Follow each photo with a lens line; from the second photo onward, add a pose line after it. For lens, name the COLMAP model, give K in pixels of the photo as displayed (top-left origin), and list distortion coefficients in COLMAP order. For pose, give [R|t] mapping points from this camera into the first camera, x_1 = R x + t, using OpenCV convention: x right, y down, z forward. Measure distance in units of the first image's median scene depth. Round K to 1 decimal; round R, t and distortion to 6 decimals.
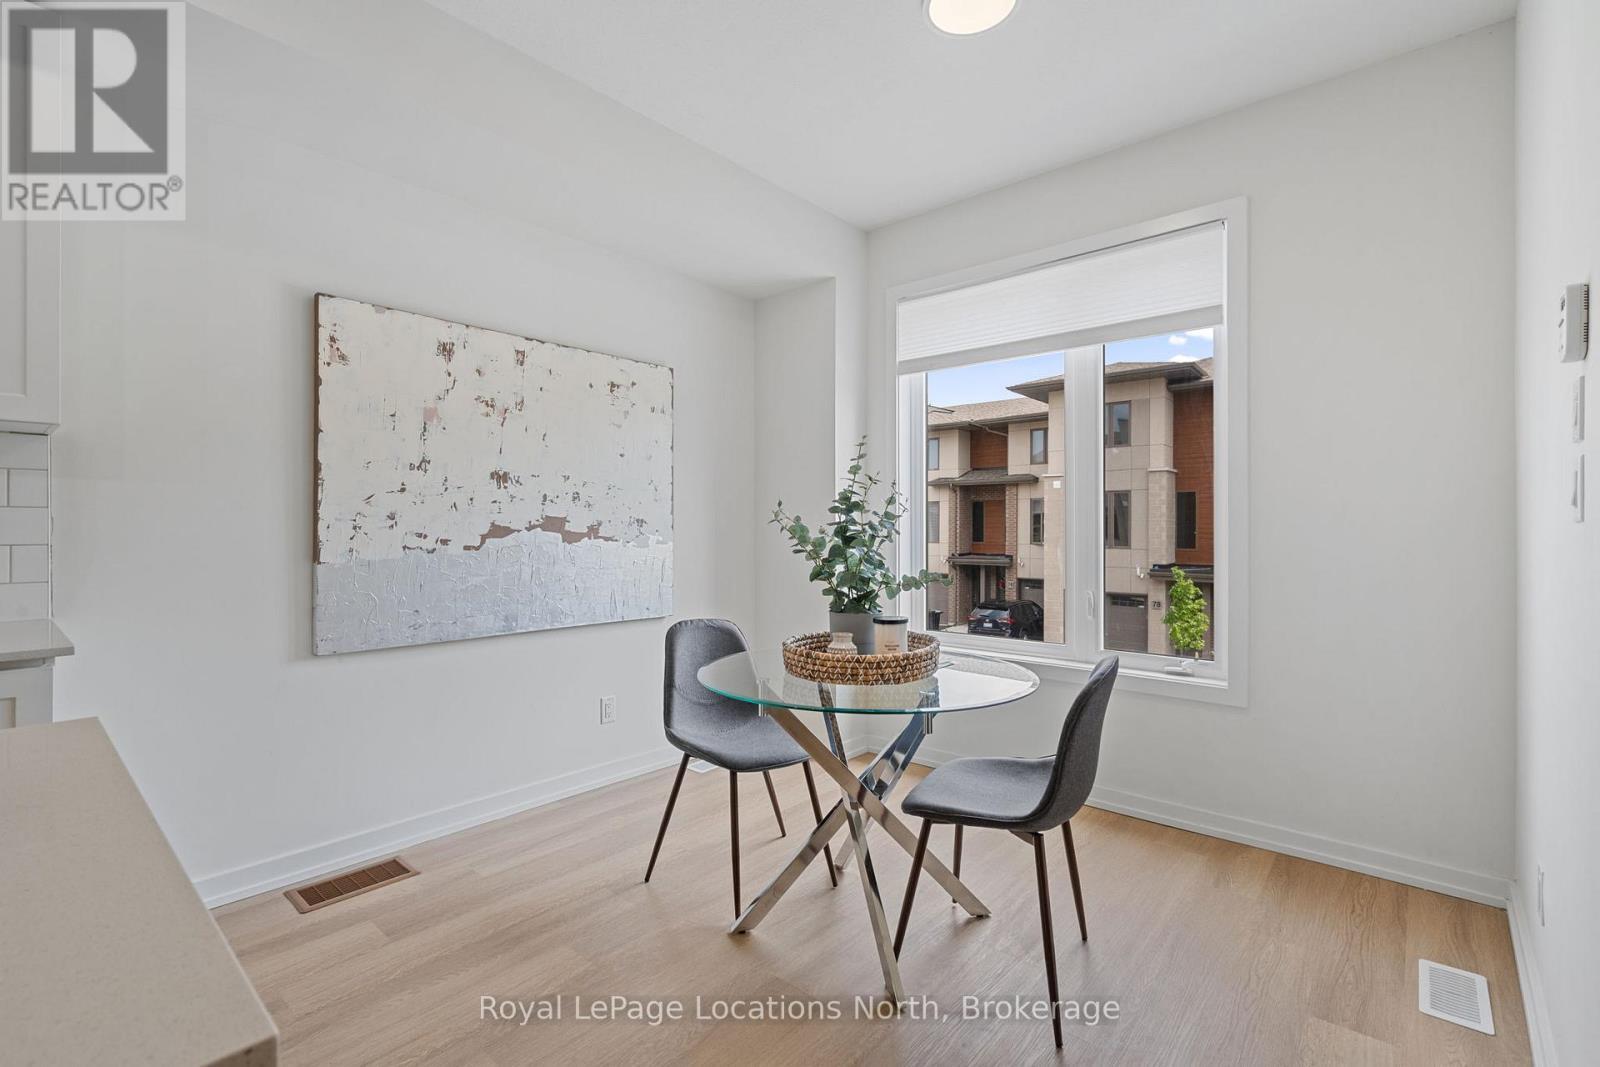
lens RADIAL K [[725.9, 0, 797.9], [0, 725.9, 520.5], [0, 0, 1]] dist [-0.015533, 0.013268]
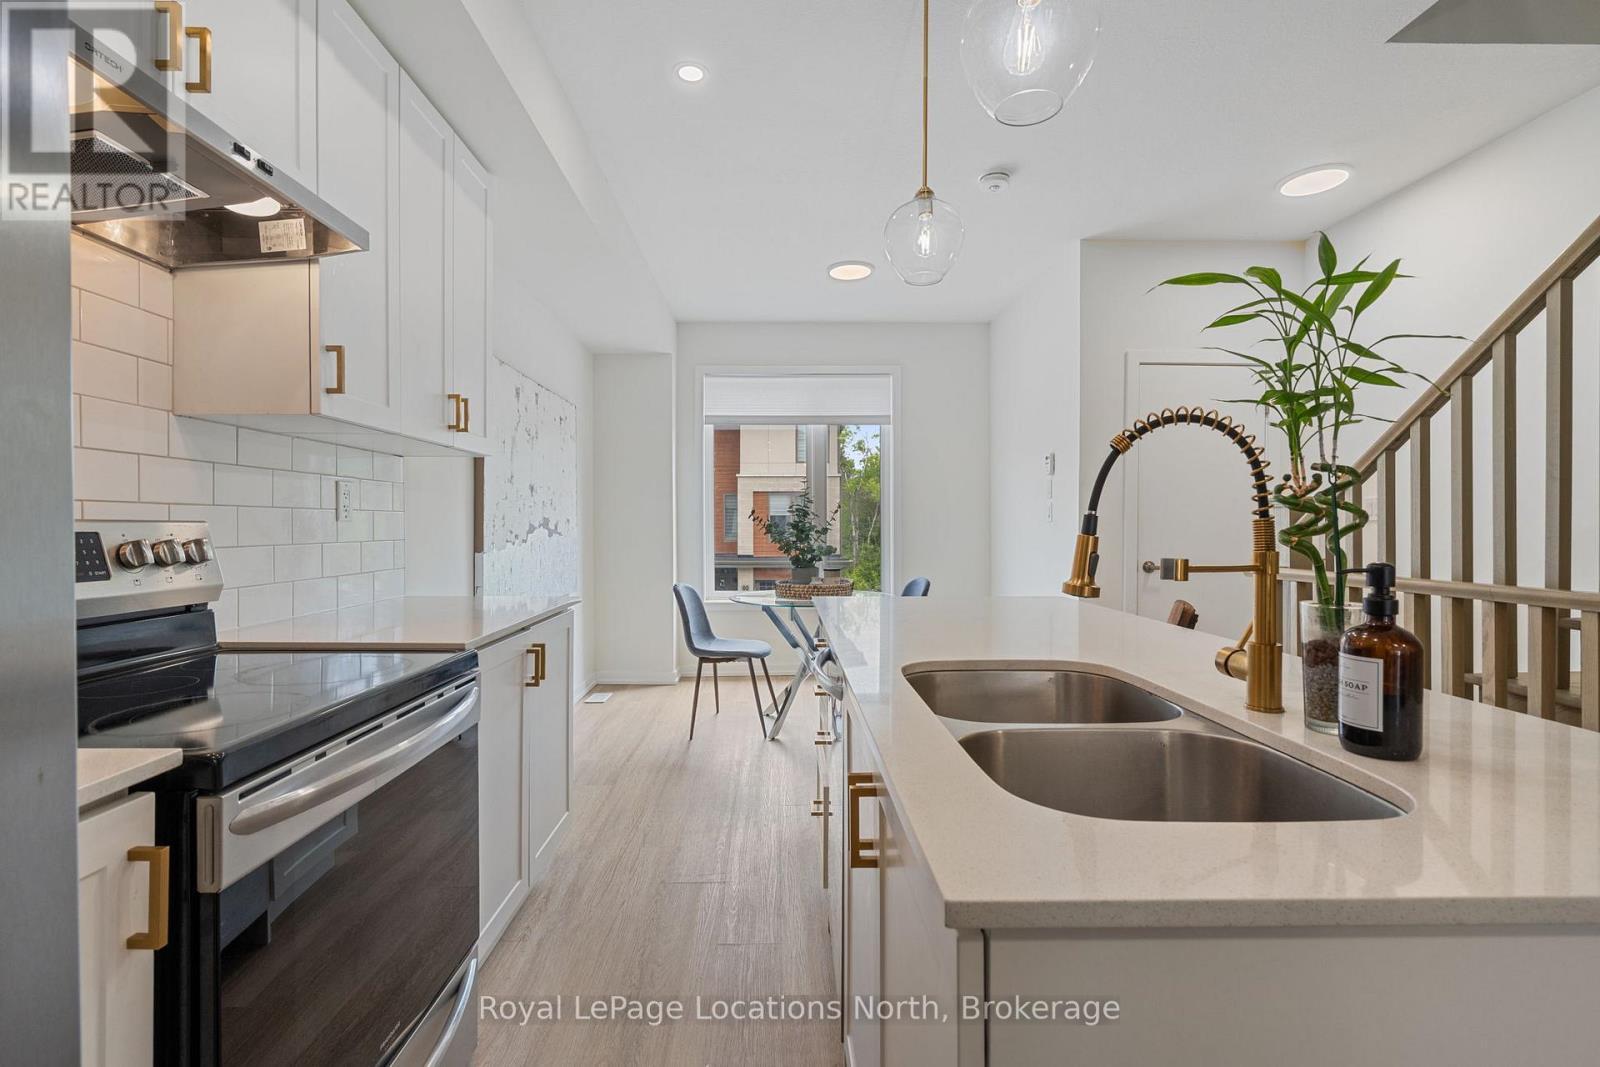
lens RADIAL K [[725.9, 0, 797.9], [0, 725.9, 520.5], [0, 0, 1]] dist [-0.015533, 0.013268]
pose [[0.730435, -0.000762, 0.682982, -1.012985], [-0.002281, 0.999991, 0.003556, -0.006055], [-0.682978, -0.004156, 0.730427, -0.327723]]
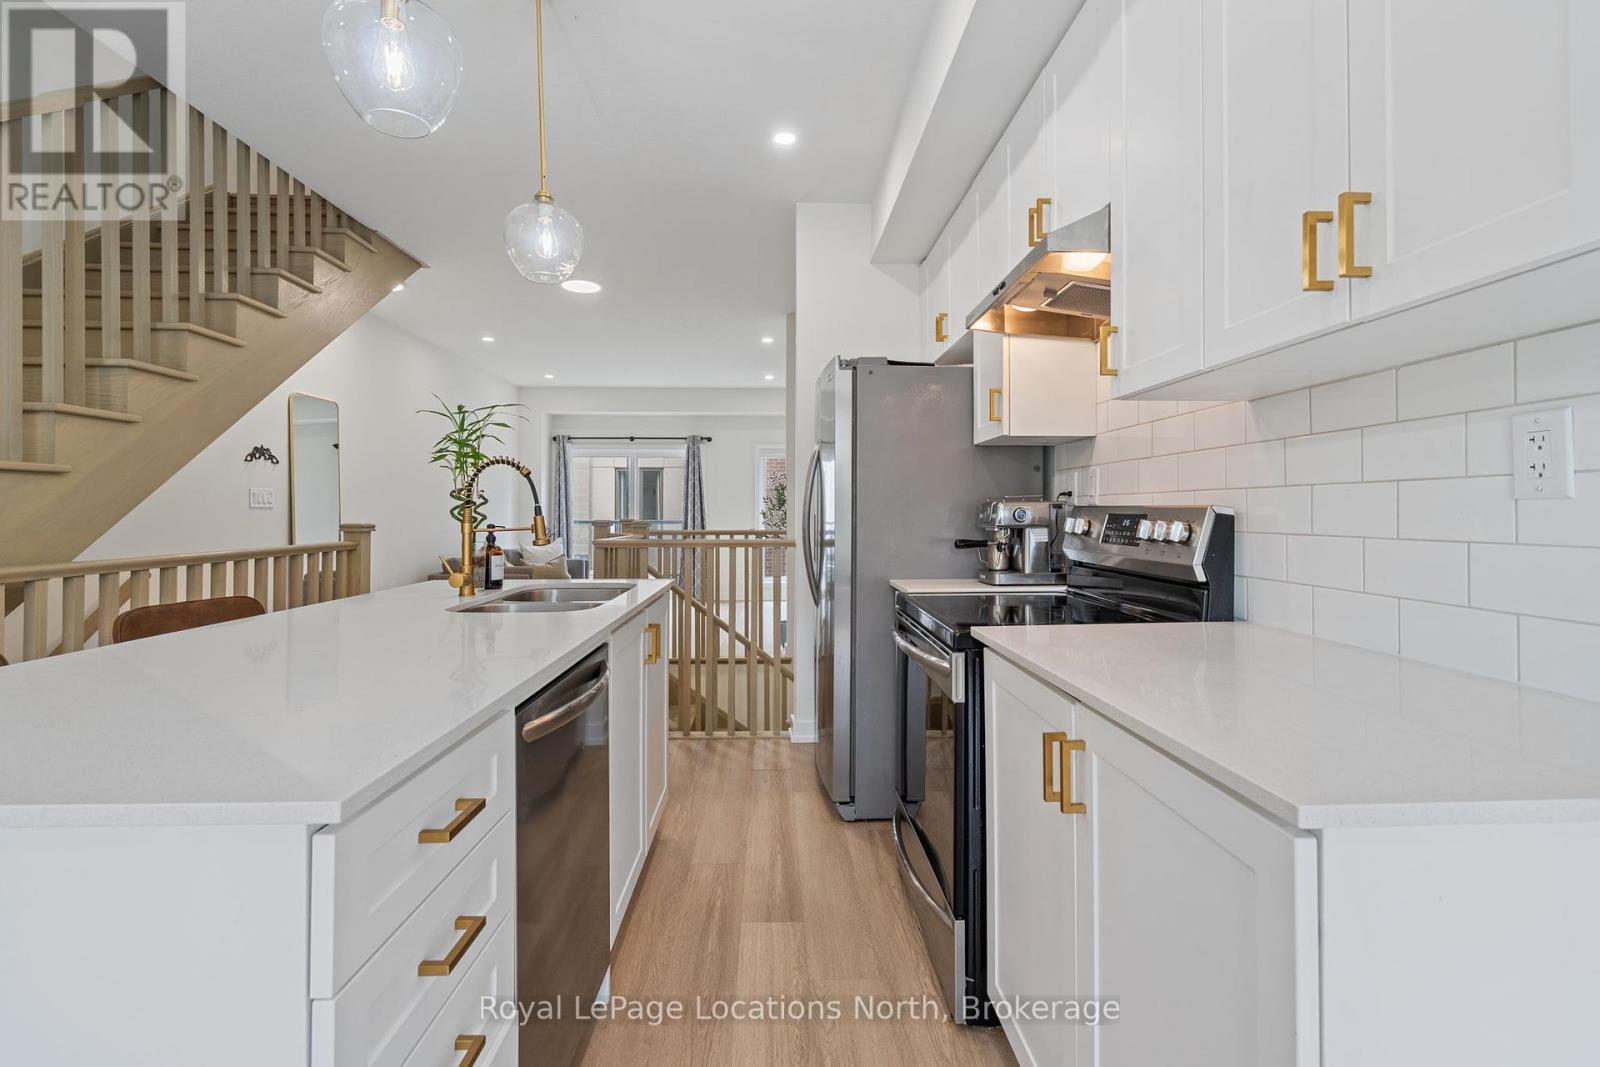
lens RADIAL K [[725.9, 0, 797.9], [0, 725.9, 520.5], [0, 0, 1]] dist [-0.015533, 0.013268]
pose [[-0.732540, 0.000956, -0.680723, -0.301373], [0.005737, 0.999972, -0.004769, 0.010003], [0.680700, -0.007398, -0.732525, 0.627567]]
